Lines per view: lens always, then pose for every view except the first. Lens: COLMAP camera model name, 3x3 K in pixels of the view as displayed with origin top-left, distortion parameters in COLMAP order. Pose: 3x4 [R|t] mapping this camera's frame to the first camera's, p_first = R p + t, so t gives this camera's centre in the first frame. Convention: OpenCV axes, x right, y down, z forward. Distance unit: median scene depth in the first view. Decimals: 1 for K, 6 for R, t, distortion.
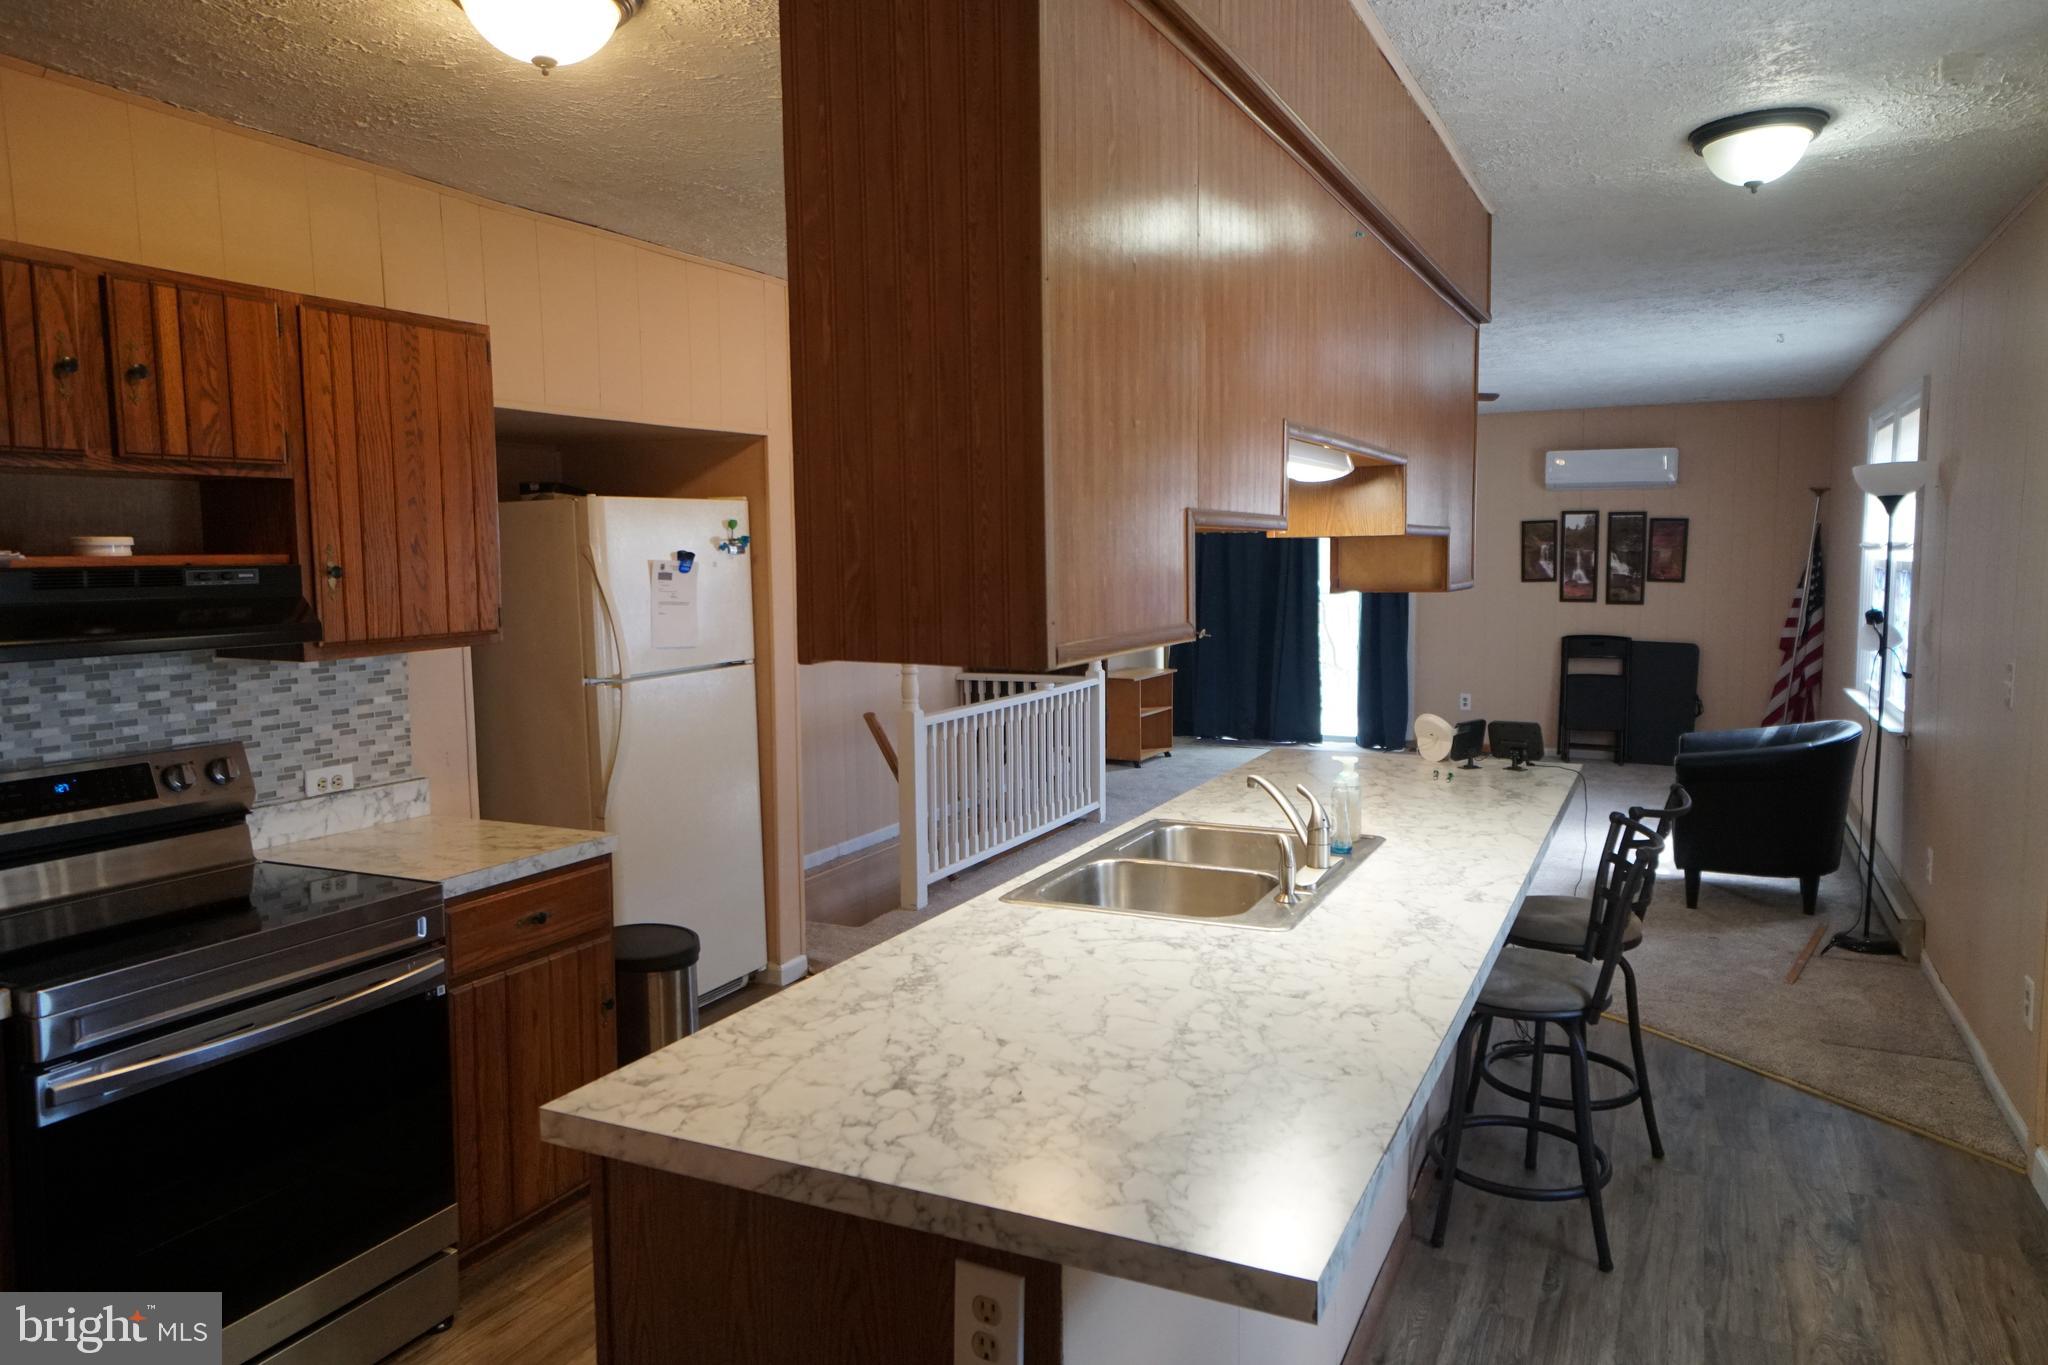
lens RADIAL K [[1389.7, 0, 1020.5], [0, 1389.7, 673.7], [0, 0, 1]] dist [0.027196, -0.002590]
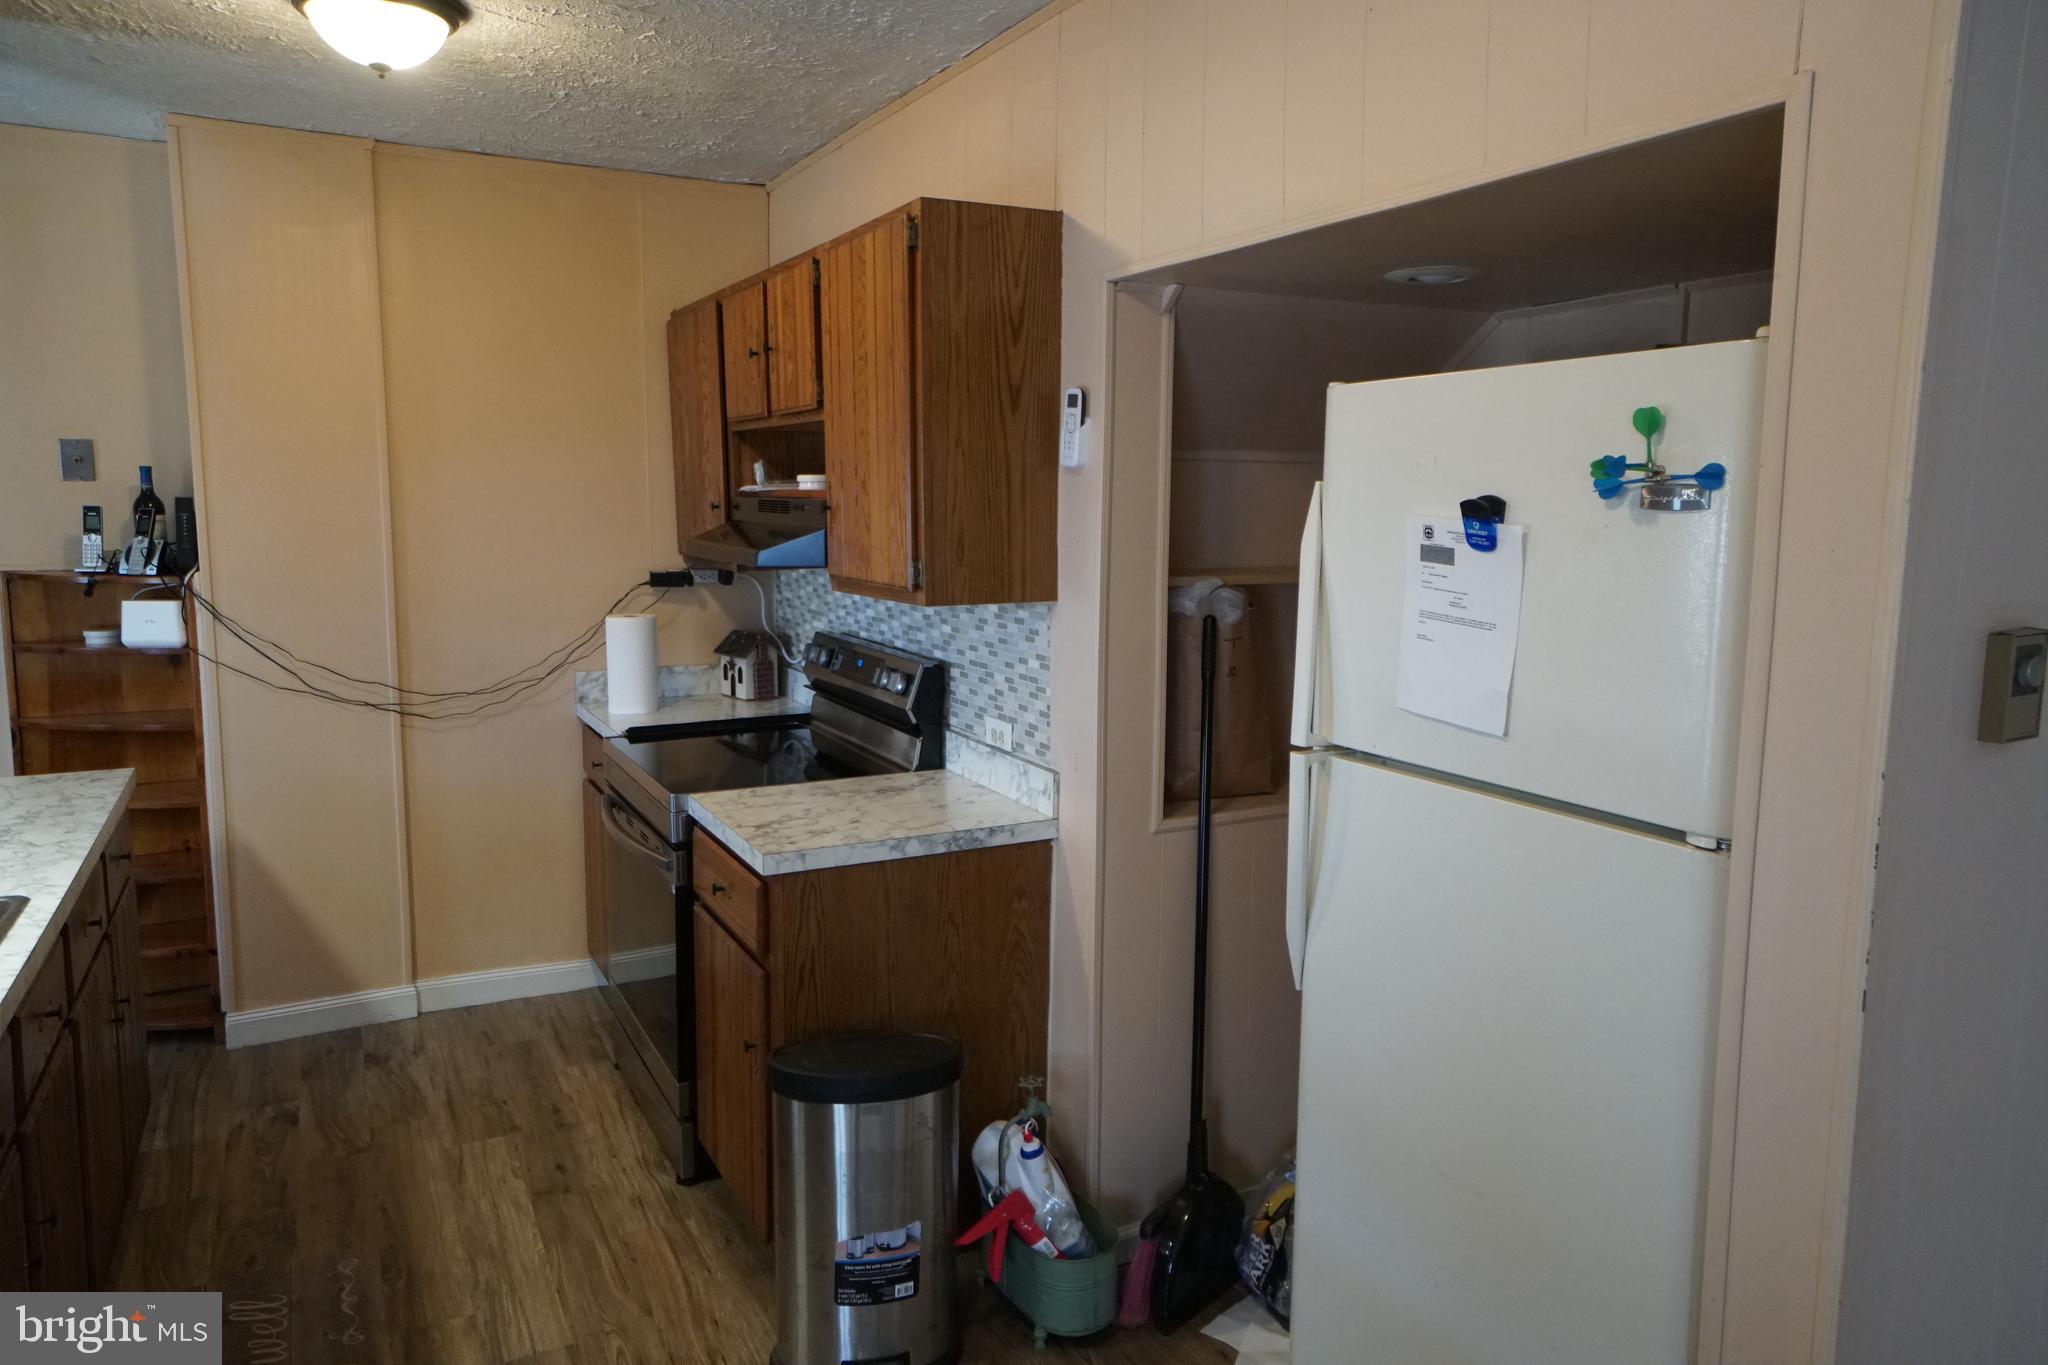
lens RADIAL K [[1389.7, 0, 1020.5], [0, 1389.7, 673.7], [0, 0, 1]] dist [0.027196, -0.002590]
pose [[-0.600778, 0.108588, -0.792007, 0.219410], [-0.076472, 0.978382, 0.192149, -0.136375], [0.795750, 0.176005, -0.579486, 1.468631]]
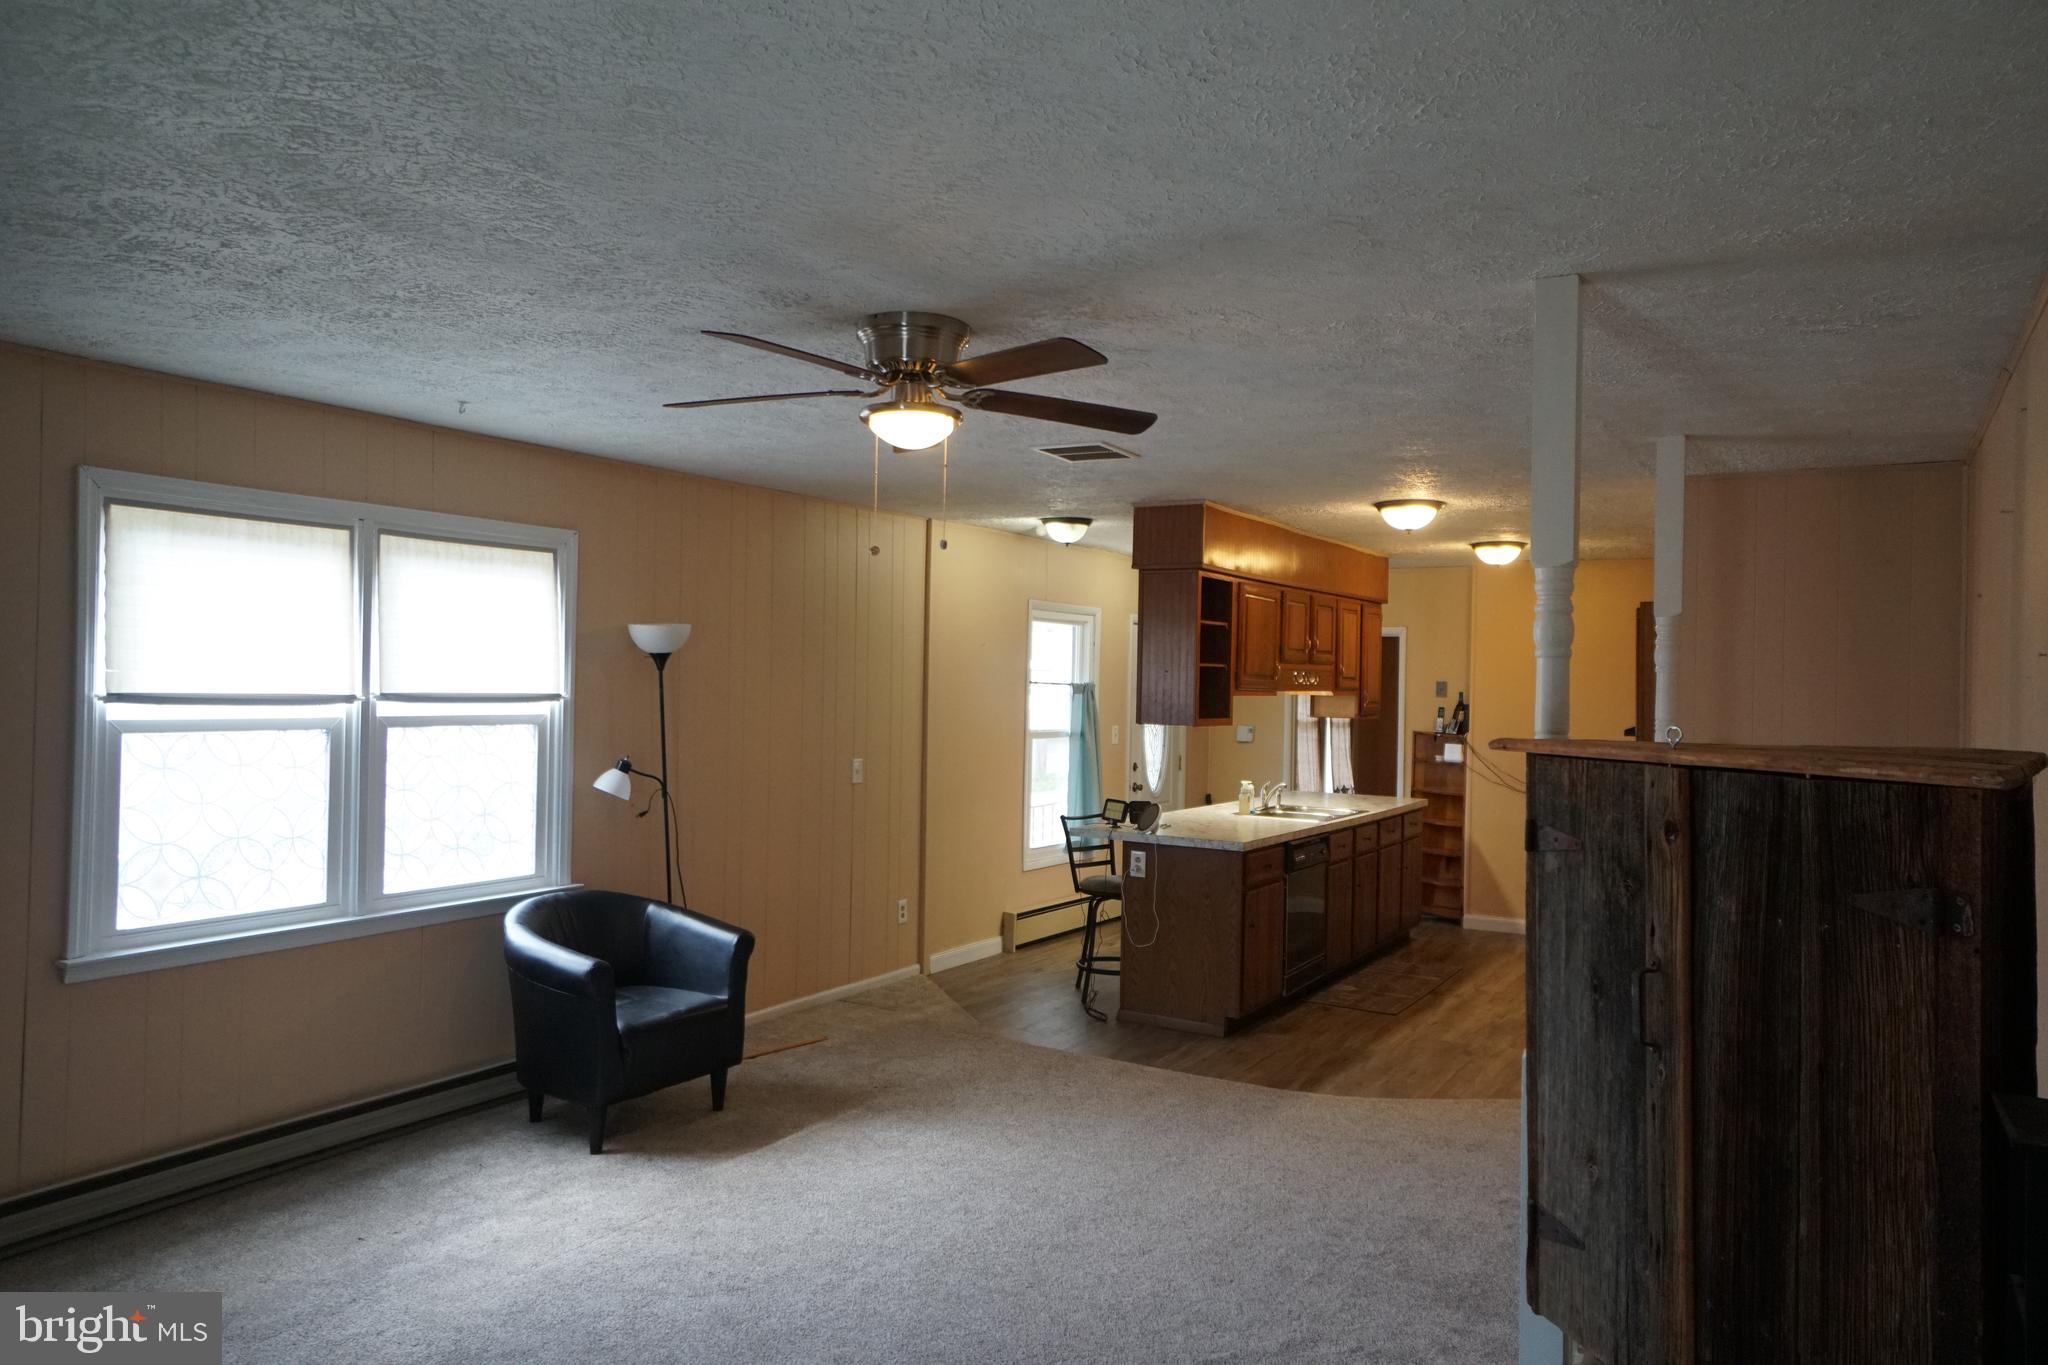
lens RADIAL K [[1389.7, 0, 1020.5], [0, 1389.7, 673.7], [0, 0, 1]] dist [0.027196, -0.002590]
pose [[-0.993883, -0.010041, 0.109982, 0.308835], [-0.000551, 0.996297, 0.085975, -0.307169], [-0.110438, 0.085389, -0.990208, 3.110103]]
